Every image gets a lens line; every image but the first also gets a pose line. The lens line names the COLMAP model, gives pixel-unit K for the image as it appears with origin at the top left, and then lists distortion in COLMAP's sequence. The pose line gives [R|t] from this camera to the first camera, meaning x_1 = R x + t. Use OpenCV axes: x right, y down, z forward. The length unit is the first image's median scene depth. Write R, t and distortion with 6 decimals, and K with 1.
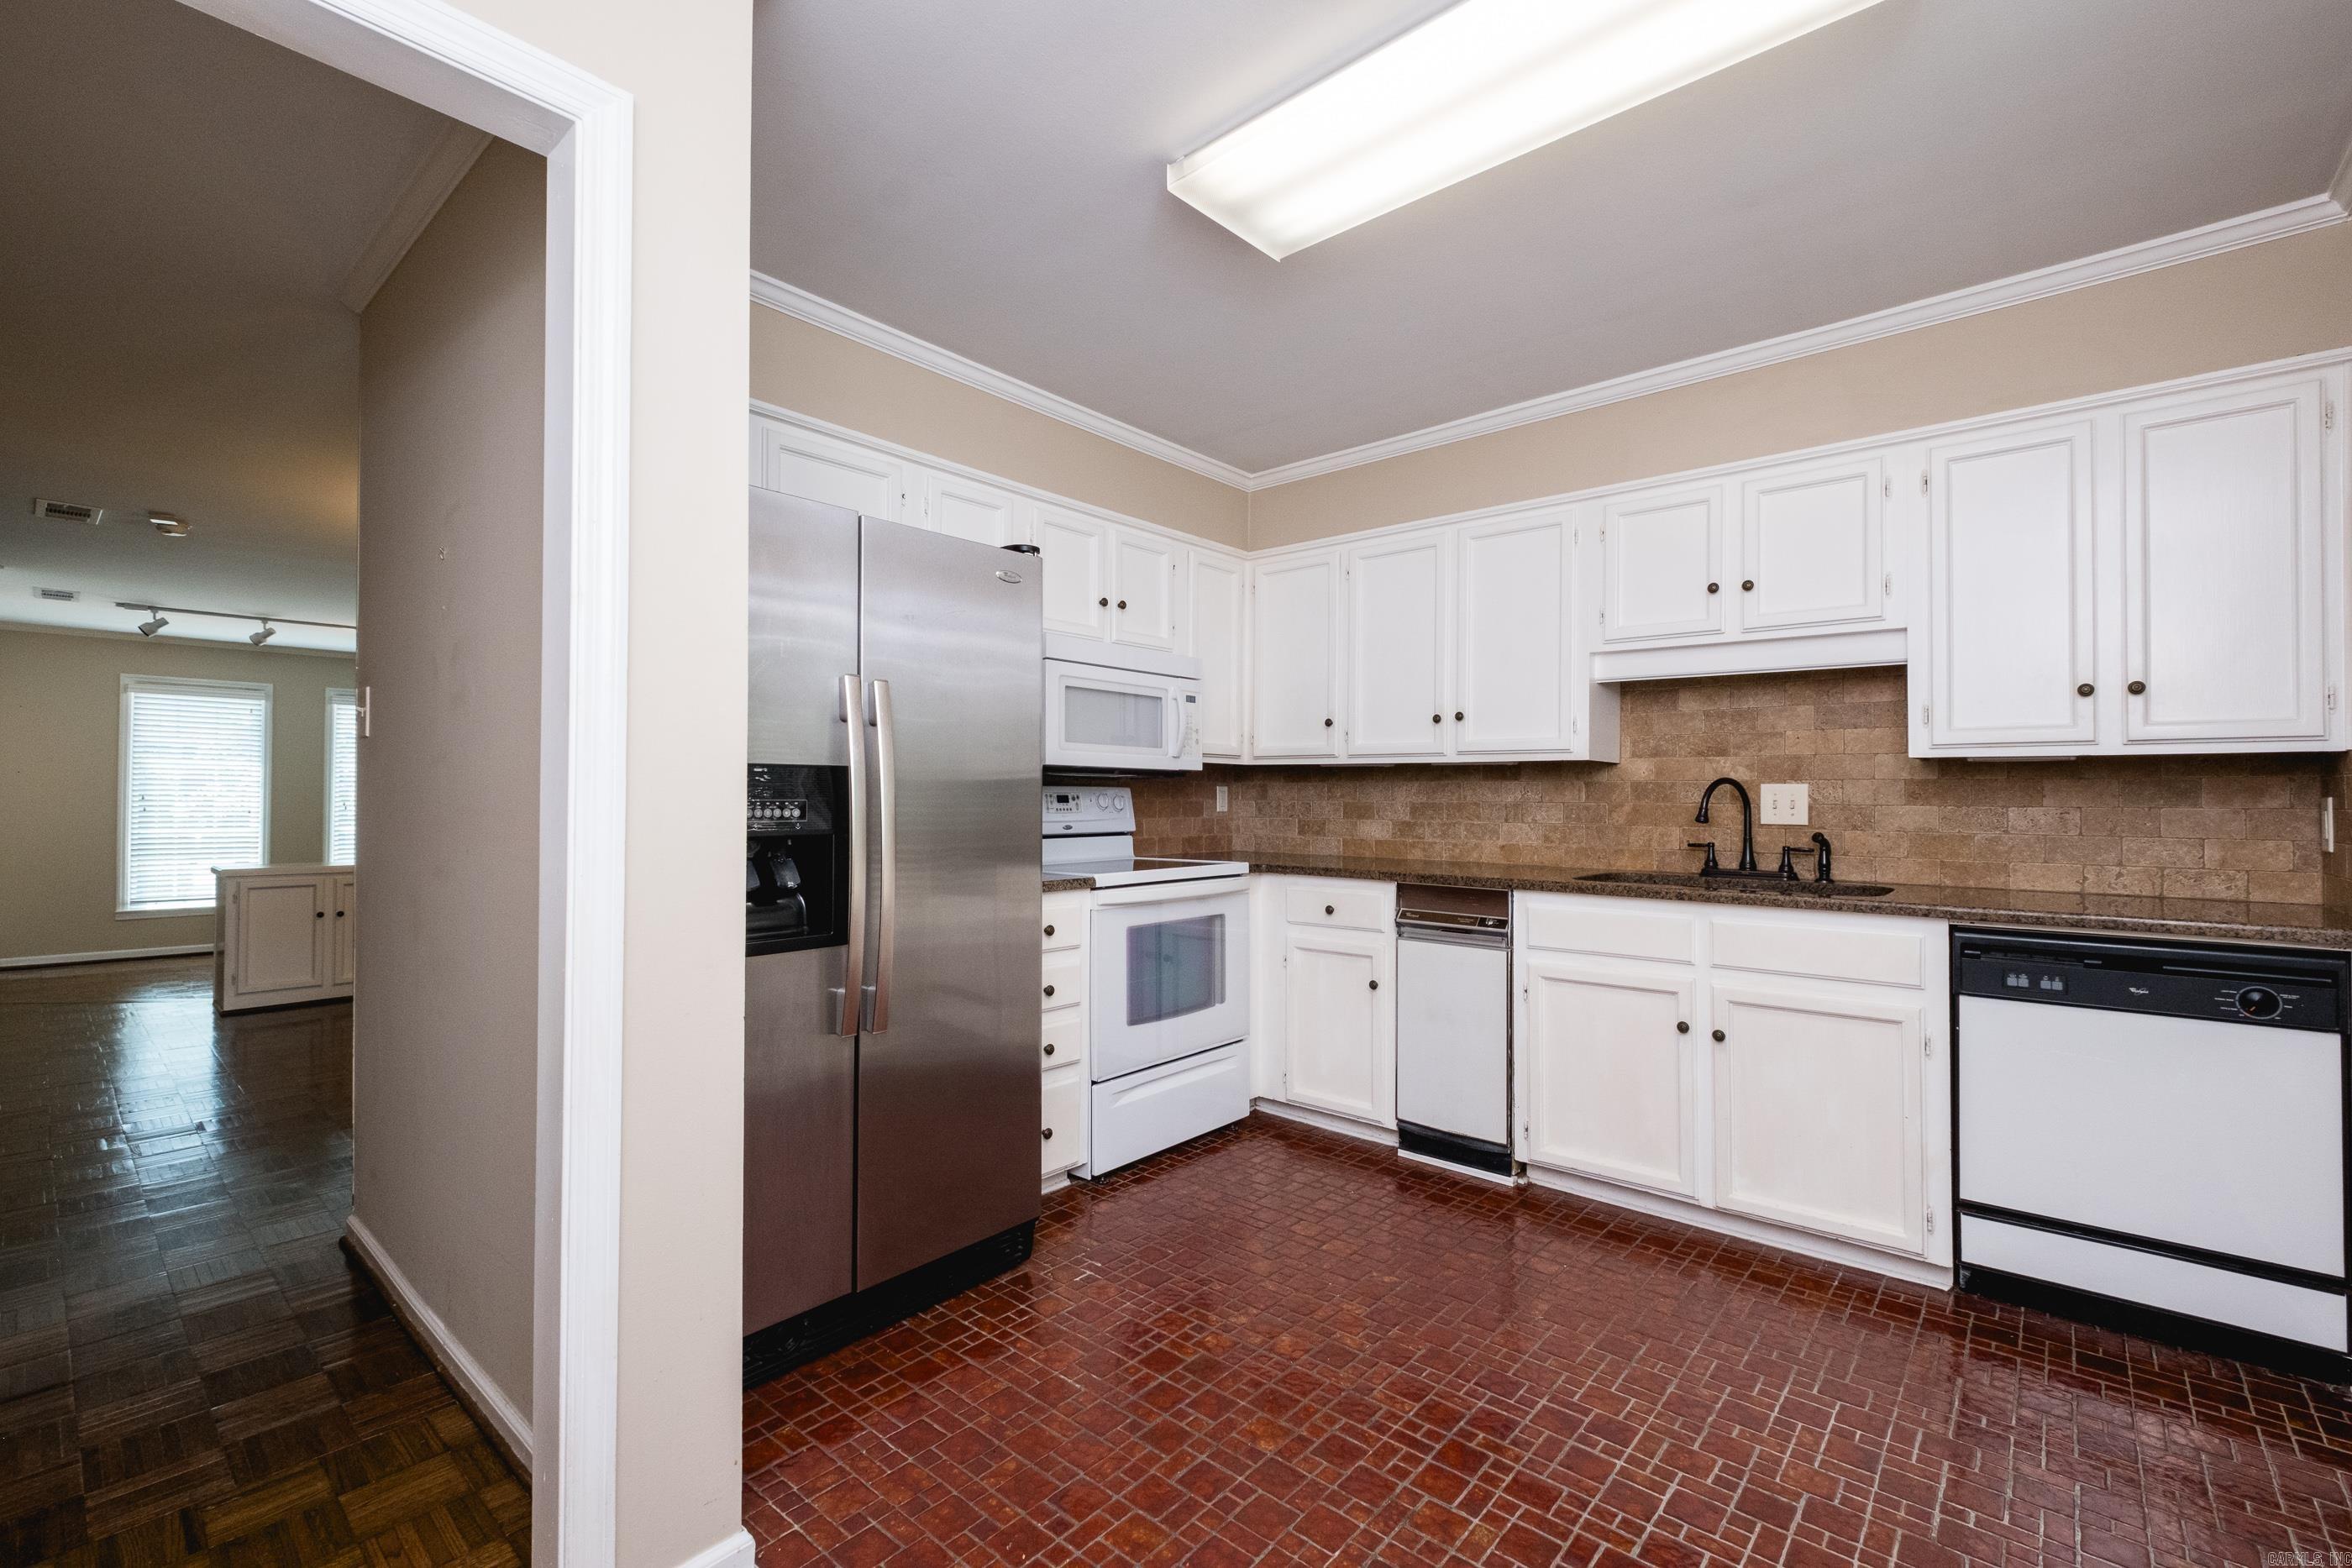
lens RADIAL K [[1008.9, 0, 1216.1], [0, 1008.9, 782.5], [0, 0, 1]] dist [0.006959, -0.003773]
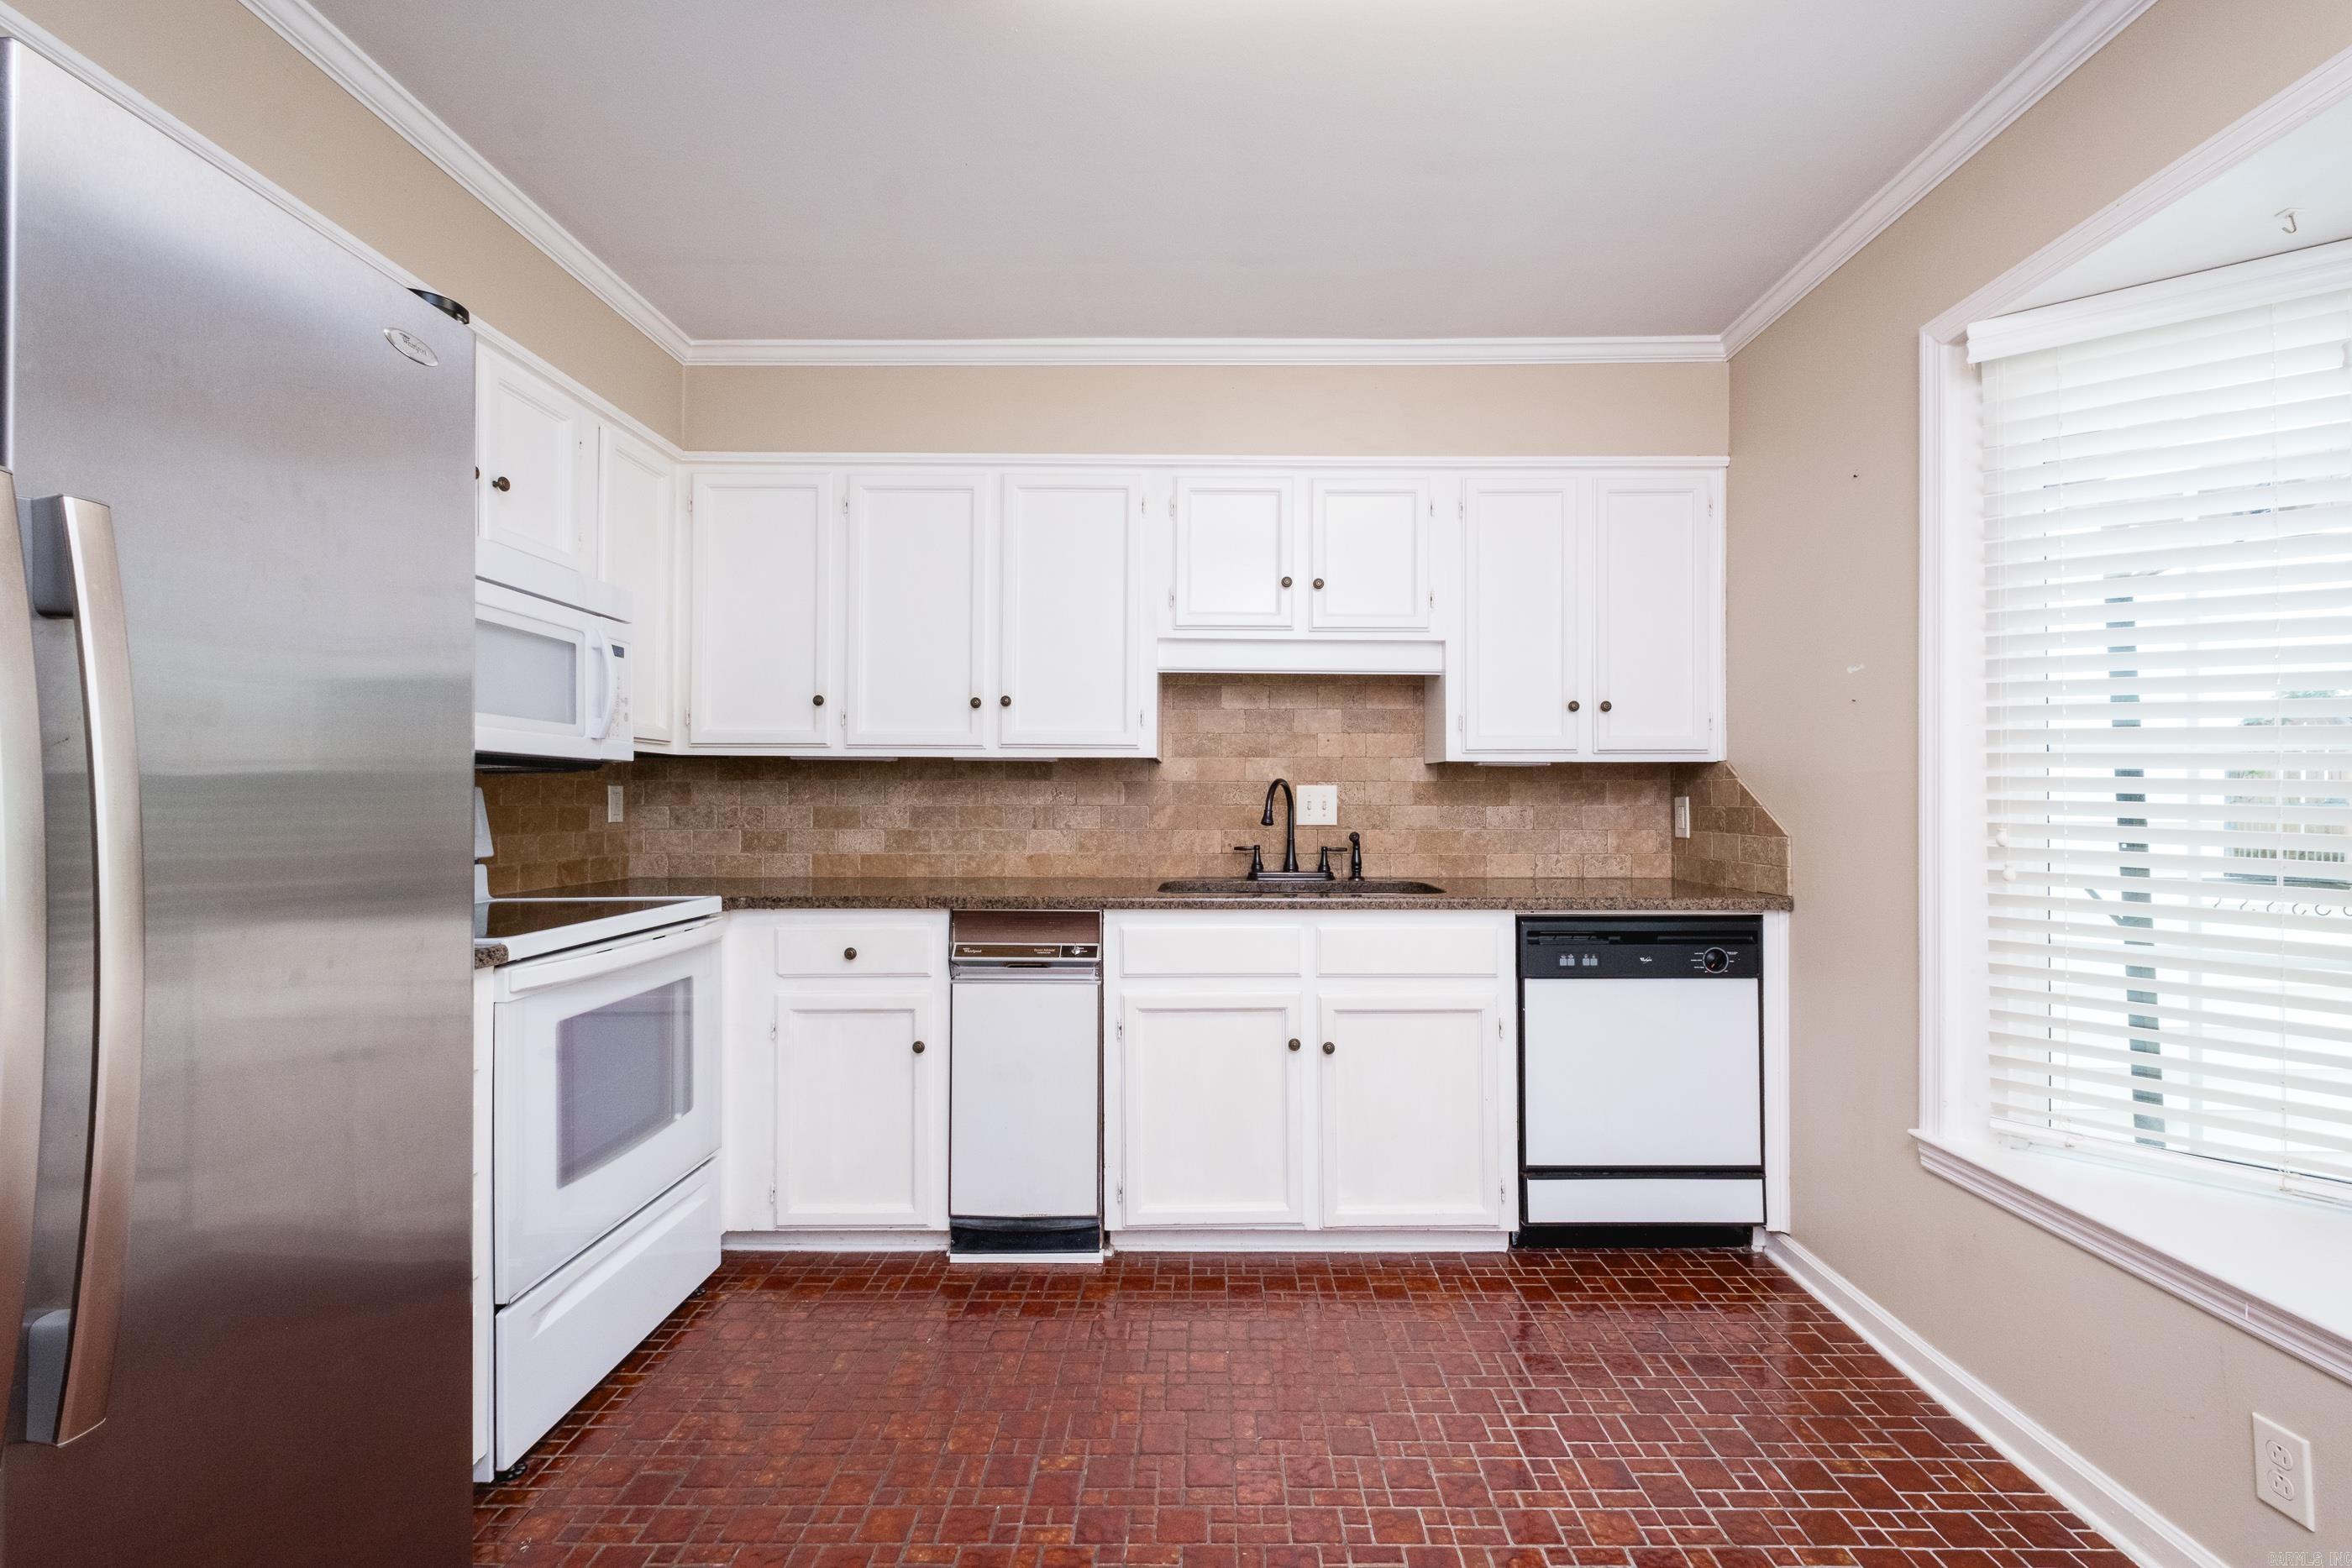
lens RADIAL K [[1008.9, 0, 1218.9], [0, 1008.9, 783.8], [0, 0, 1]] dist [0.006959, -0.003773]
pose [[0.769906, 0.004733, 0.638140, -0.166830], [-0.005062, 0.999986, -0.001309, 0.001961], [-0.638138, -0.002223, 0.769919, 0.288248]]
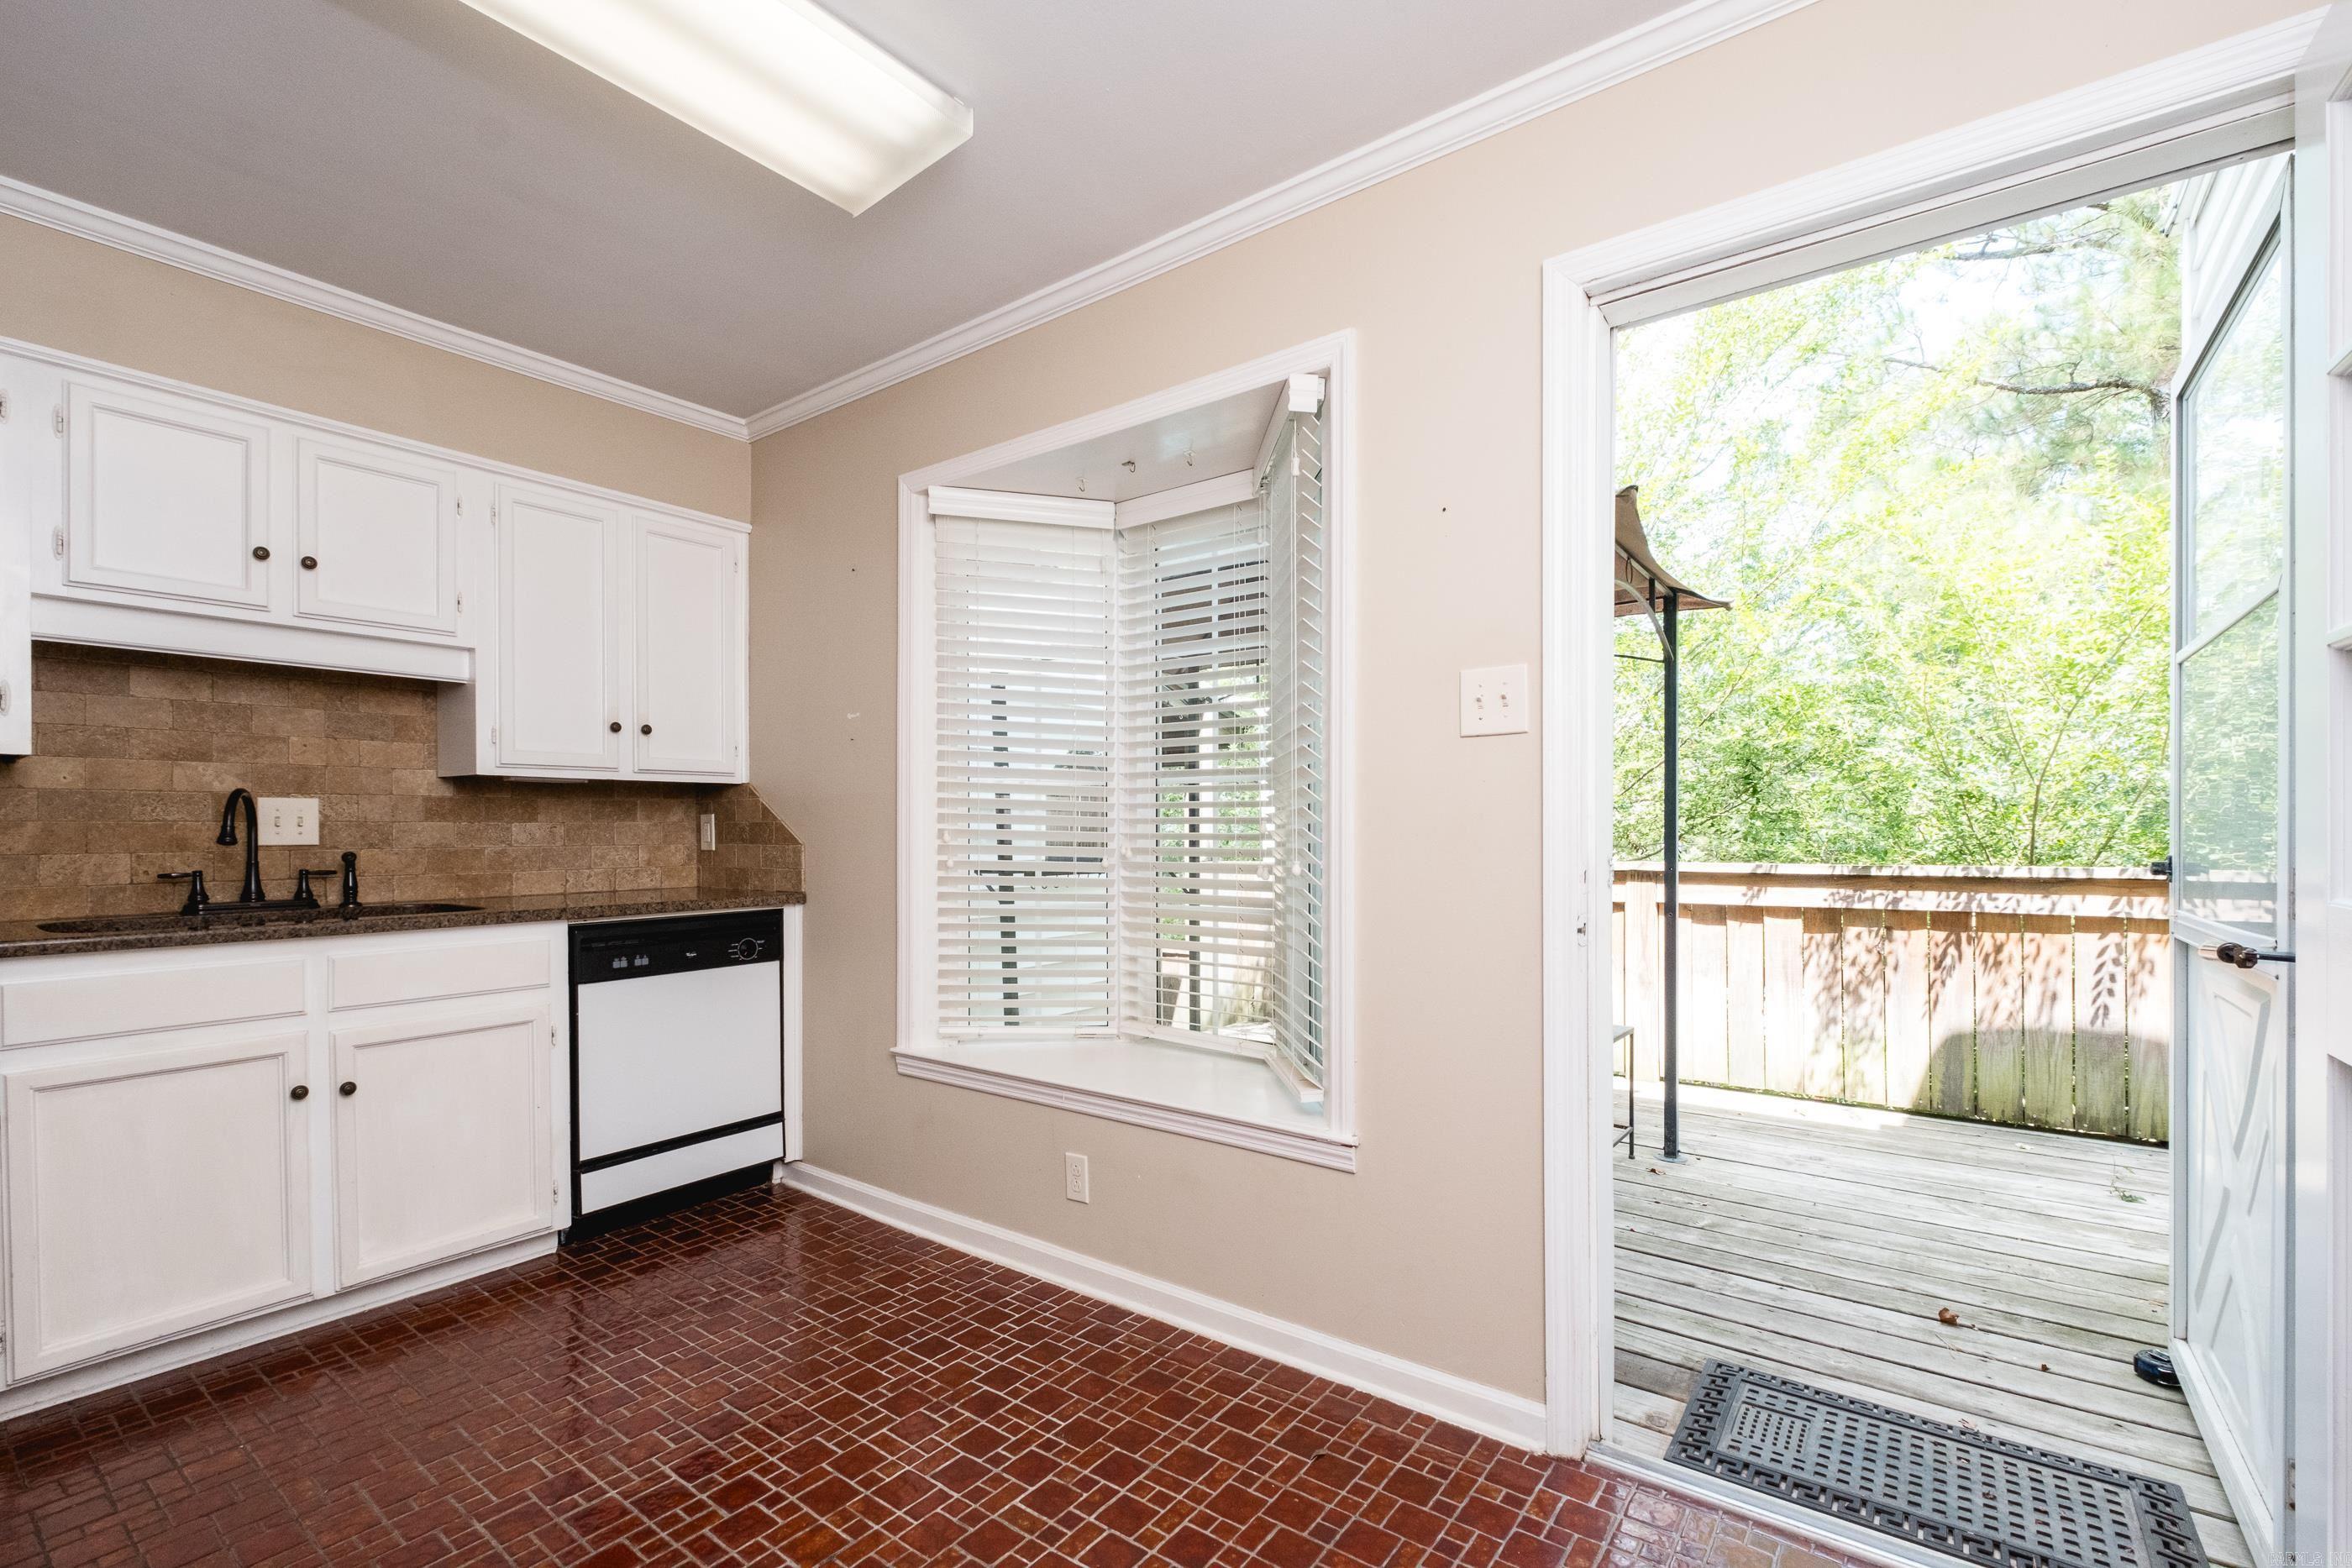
lens RADIAL K [[1008.9, 0, 1156.0], [0, 1008.9, 832.6], [0, 0, 1]] dist [0.006959, -0.003773]
pose [[-0.027821, -0.012566, 0.999534, -0.328326], [-0.010159, 0.999873, 0.012287, 0.013378], [-0.999561, -0.009812, -0.027945, 0.294280]]
